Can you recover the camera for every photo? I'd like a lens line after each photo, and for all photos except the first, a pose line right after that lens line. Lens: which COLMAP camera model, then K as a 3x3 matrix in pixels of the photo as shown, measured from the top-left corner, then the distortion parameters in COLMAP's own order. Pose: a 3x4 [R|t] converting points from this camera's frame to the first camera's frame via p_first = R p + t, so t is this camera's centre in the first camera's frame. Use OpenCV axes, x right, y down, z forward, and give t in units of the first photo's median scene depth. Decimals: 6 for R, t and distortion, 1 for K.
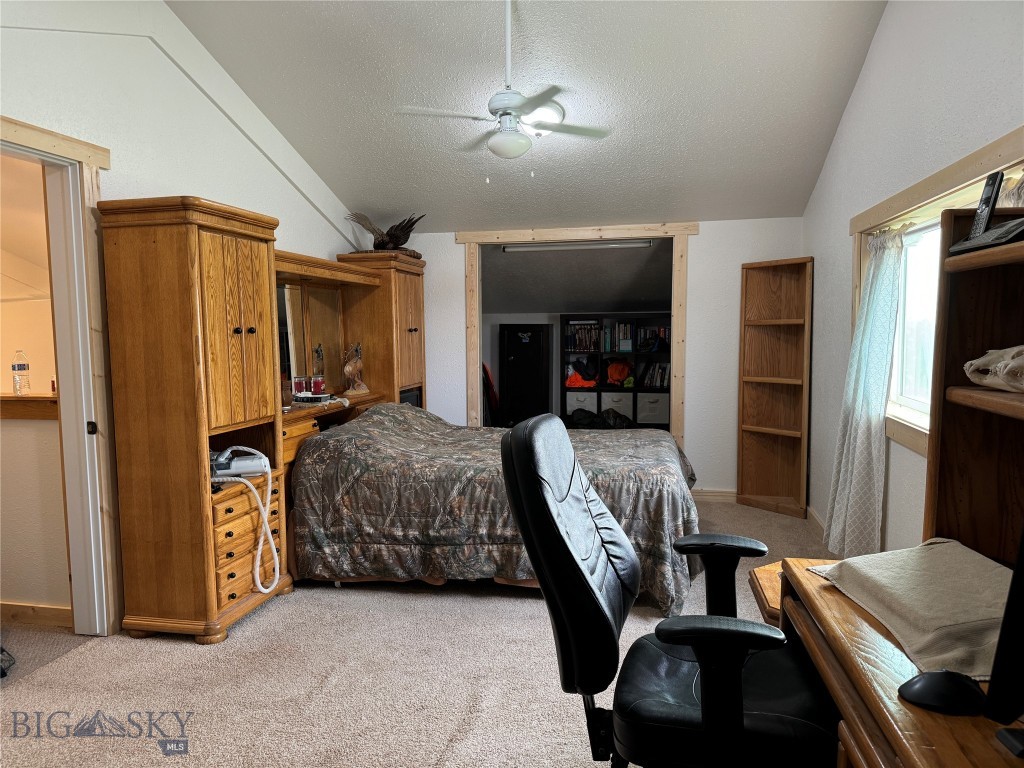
lens RADIAL K [[722.8, 0, 515.3], [0, 722.8, 381.9], [0, 0, 1]] dist [0.113256, -0.132360]
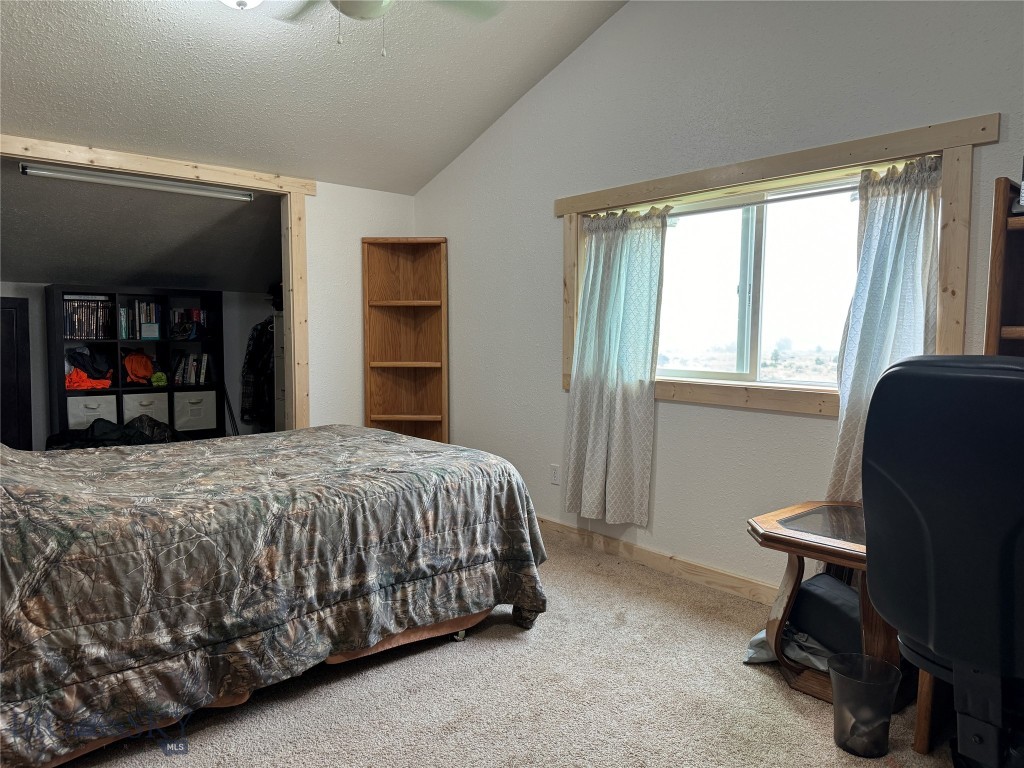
lens RADIAL K [[722.8, 0, 515.3], [0, 722.8, 381.9], [0, 0, 1]] dist [0.113256, -0.132360]
pose [[0.623048, -0.042046, 0.781053, -0.421051], [0.048392, 0.998713, 0.015161, 0.018710], [-0.780685, 0.028351, 0.624281, 0.440820]]
